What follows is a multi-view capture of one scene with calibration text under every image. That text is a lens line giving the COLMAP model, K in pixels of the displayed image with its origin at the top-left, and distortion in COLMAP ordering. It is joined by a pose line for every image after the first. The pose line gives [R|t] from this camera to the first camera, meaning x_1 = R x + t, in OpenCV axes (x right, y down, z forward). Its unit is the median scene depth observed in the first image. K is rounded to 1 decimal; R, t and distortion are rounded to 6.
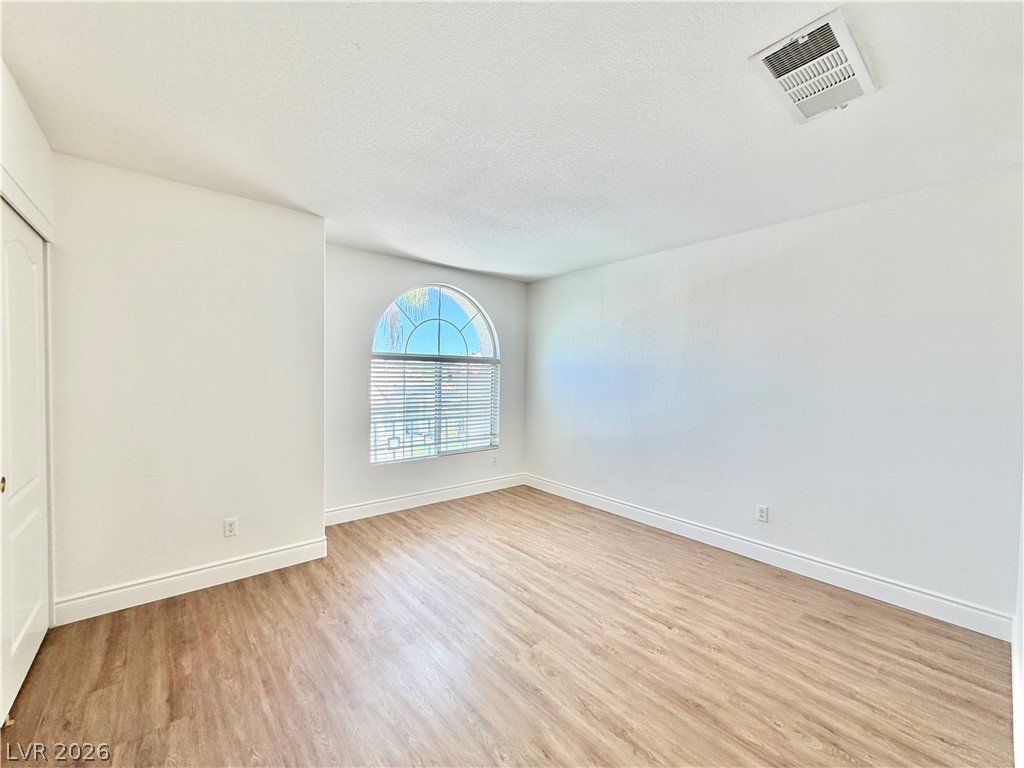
lens RADIAL K [[409.8, 0, 508.3], [0, 409.8, 385.3], [0, 0, 1]] dist [0.000512, 0.000096]
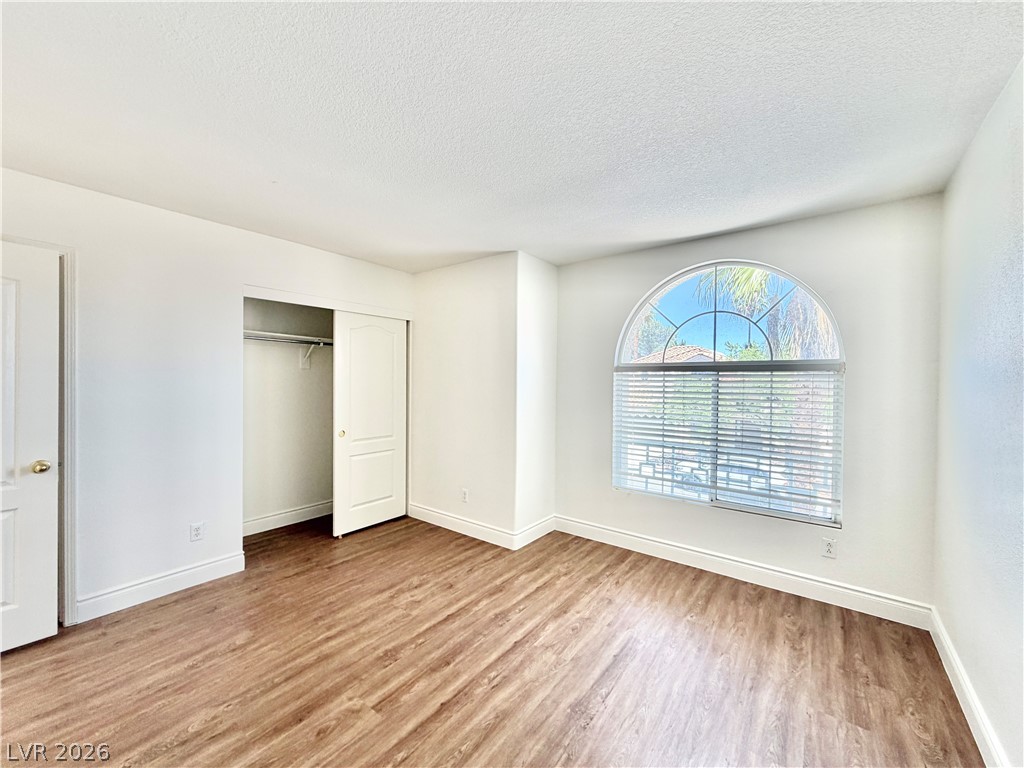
lens RADIAL K [[409.8, 0, 508.3], [0, 409.8, 385.3], [0, 0, 1]] dist [0.000512, 0.000096]
pose [[0.219432, 0.000149, -0.975628, 0.501911], [-0.033998, 0.999394, -0.007494, -0.018439], [0.975035, 0.034813, 0.219305, 0.564200]]
